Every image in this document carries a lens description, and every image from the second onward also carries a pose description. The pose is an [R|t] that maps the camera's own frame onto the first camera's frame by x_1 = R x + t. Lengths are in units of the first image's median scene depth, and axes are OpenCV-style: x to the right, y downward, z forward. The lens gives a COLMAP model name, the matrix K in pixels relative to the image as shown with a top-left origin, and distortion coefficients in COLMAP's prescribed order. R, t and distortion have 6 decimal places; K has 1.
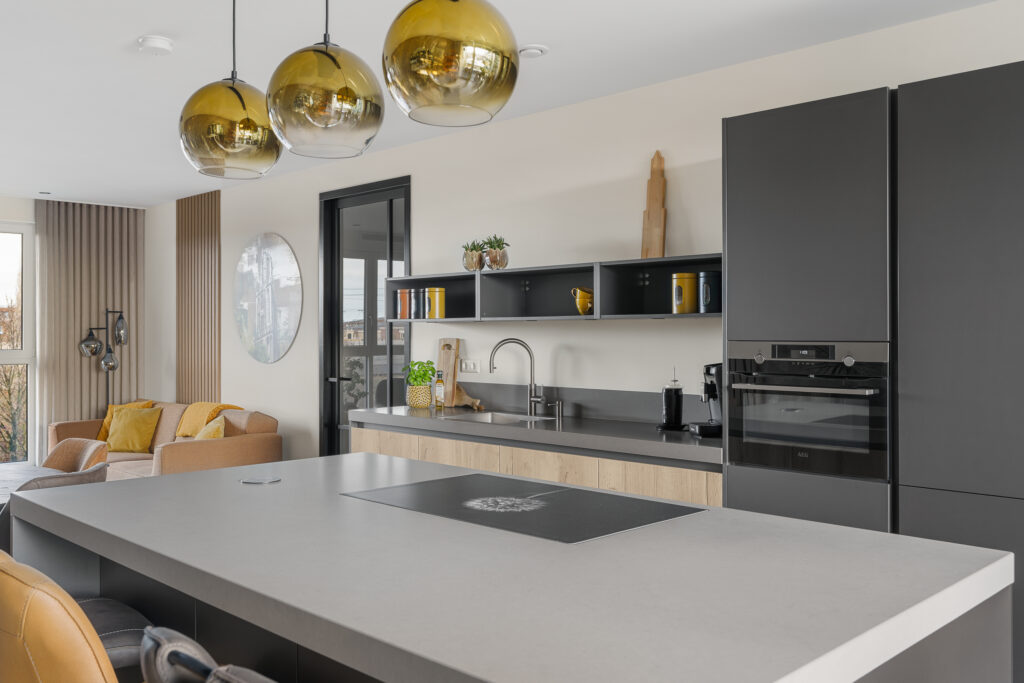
lens RADIAL K [[885.2, 0, 512.0], [0, 885.2, 341.5], [0, 0, 1]] dist [0.001977, 0.000990]
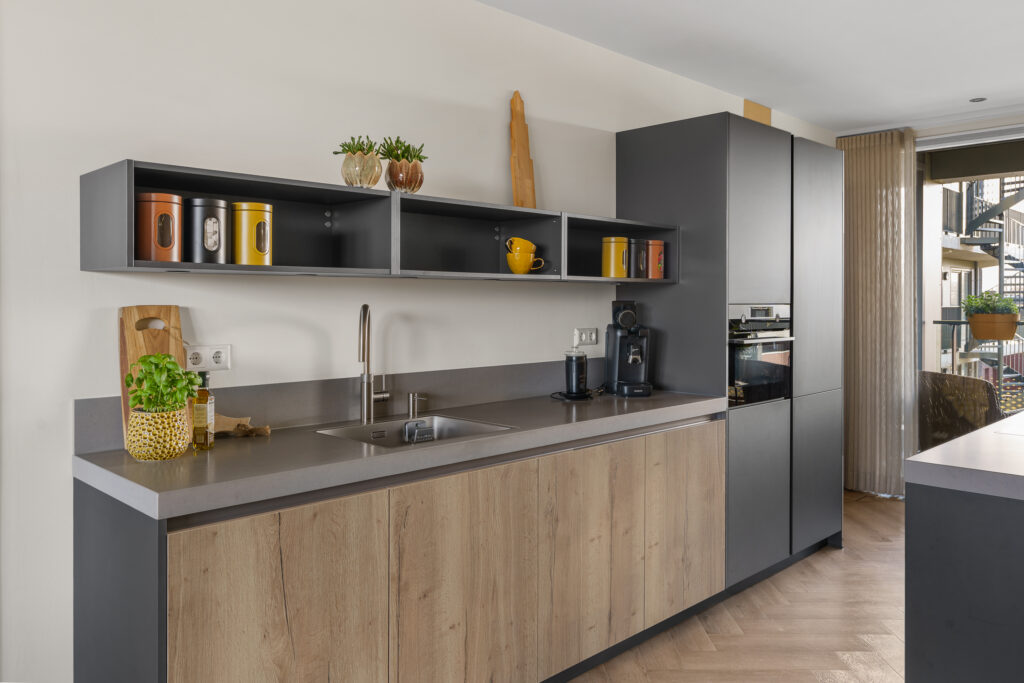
lens RADIAL K [[791.7, 0, 514.1], [0, 791.7, 307.2], [0, 0, 1]] dist [0.000658, -0.000060]
pose [[0.002690, -0.008109, 0.999964, -0.395319], [0.006512, 0.999946, 0.008091, -0.003644], [-0.999975, 0.006490, 0.002742, 0.632584]]
